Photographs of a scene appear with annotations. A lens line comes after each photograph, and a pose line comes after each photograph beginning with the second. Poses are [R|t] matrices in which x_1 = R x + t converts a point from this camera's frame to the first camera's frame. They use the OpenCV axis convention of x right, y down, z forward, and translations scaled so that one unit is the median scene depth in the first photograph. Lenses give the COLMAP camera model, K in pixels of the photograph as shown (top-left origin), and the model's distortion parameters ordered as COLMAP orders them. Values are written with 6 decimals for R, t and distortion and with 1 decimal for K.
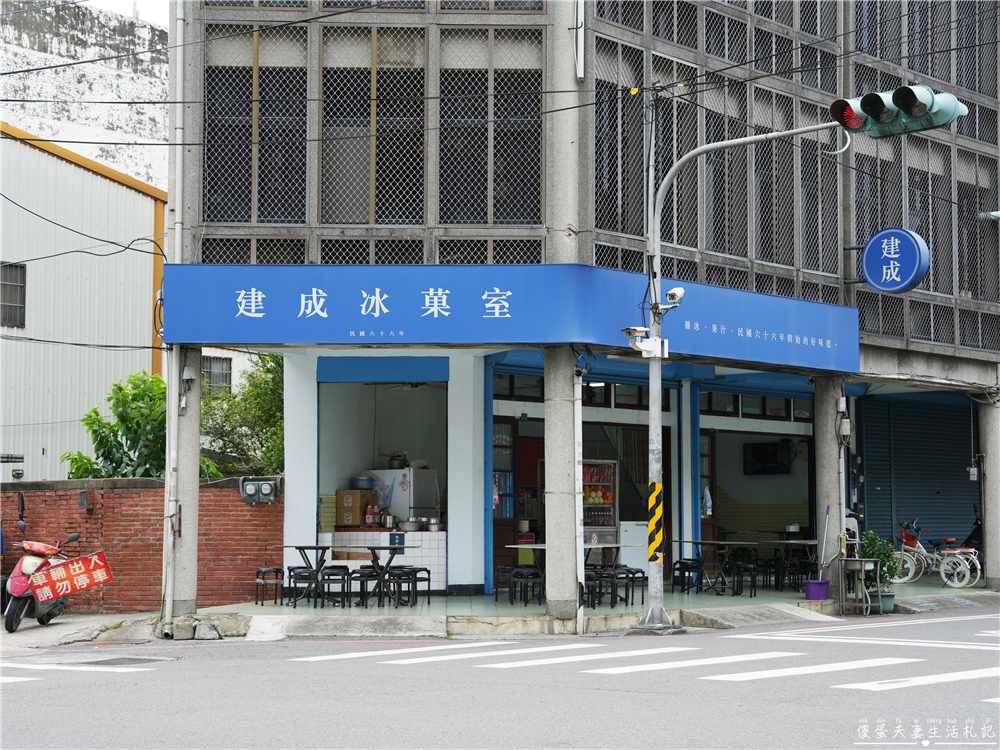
lens RADIAL K [[1914.5, 0, 500.0], [0, 1914.5, 375.0], [0, 0, 1]] dist [0.012732, 0.033835]
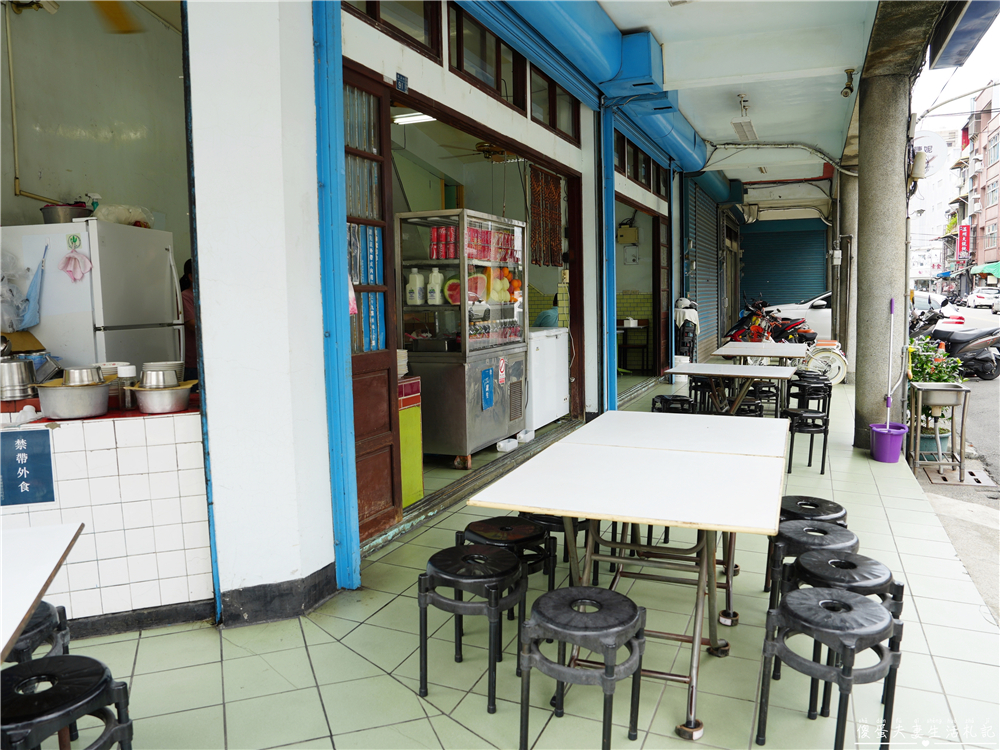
lens RADIAL K [[796.2, 0, 500.0], [0, 796.2, 375.0], [0, 0, 1]] dist [-0.056921, -0.000566]
pose [[0.945002, -0.047934, 0.323533, -0.023002], [-0.009441, 0.984792, 0.173480, 0.052272], [-0.326928, -0.166993, 0.930178, 0.847034]]
